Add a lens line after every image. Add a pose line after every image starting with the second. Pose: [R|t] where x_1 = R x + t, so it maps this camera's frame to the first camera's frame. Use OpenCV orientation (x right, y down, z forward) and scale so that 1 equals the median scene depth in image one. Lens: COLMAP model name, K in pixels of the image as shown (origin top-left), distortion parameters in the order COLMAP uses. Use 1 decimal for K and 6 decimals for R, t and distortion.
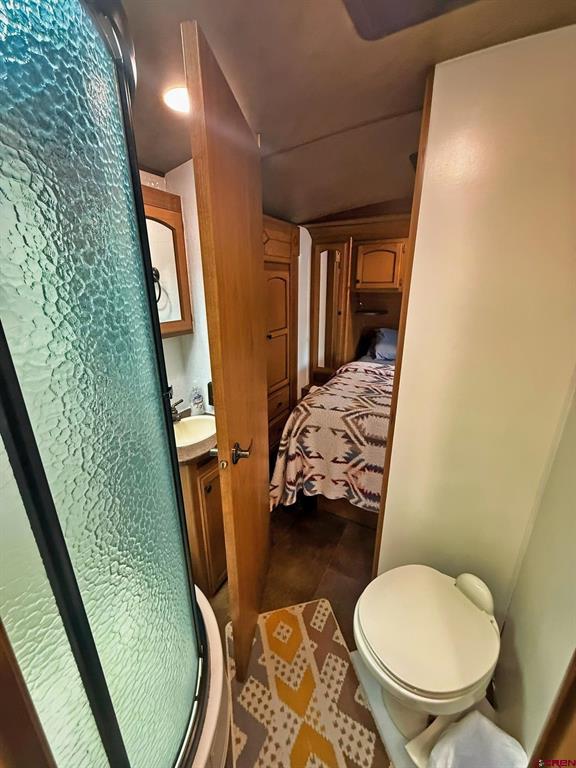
lens RADIAL K [[307.7, 0, 287.7], [0, 307.7, 383.7], [0, 0, 1]] dist [0.001288, -0.000413]
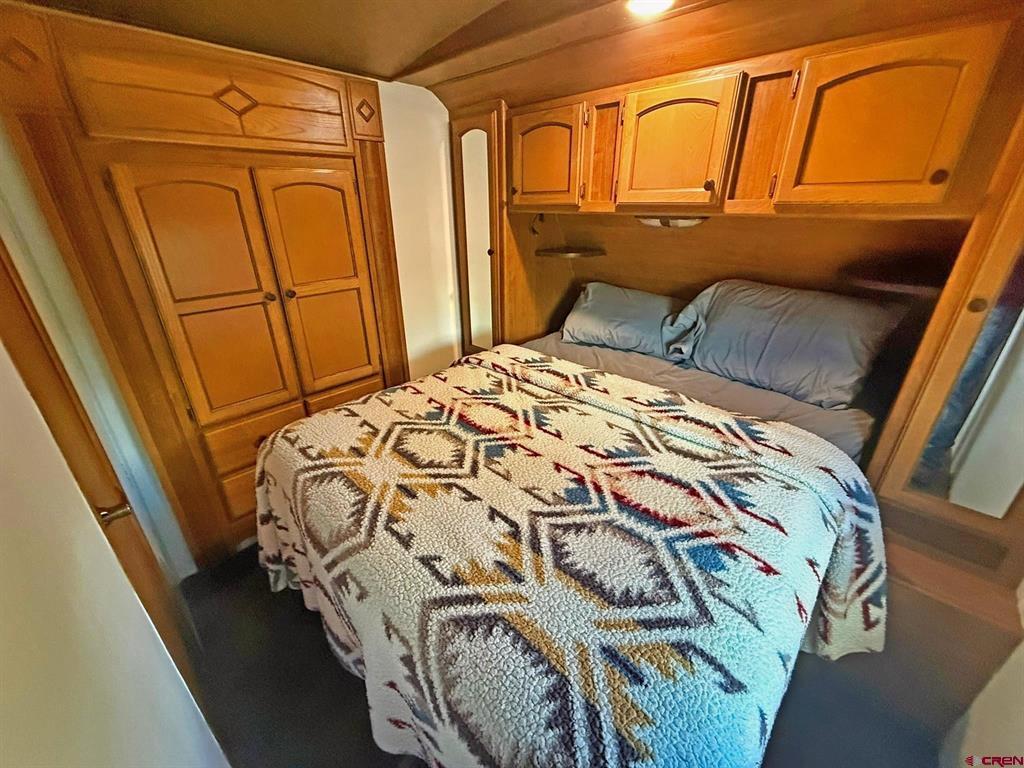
lens RADIAL K [[410.3, 0, 512.0], [0, 410.3, 386.6], [0, 0, 1]] dist [0.001288, -0.000413]
pose [[0.962787, 0.110684, -0.246556, 0.384829], [-0.081862, 0.988868, 0.124254, -0.080926], [0.257565, -0.099446, 0.961130, 0.267249]]
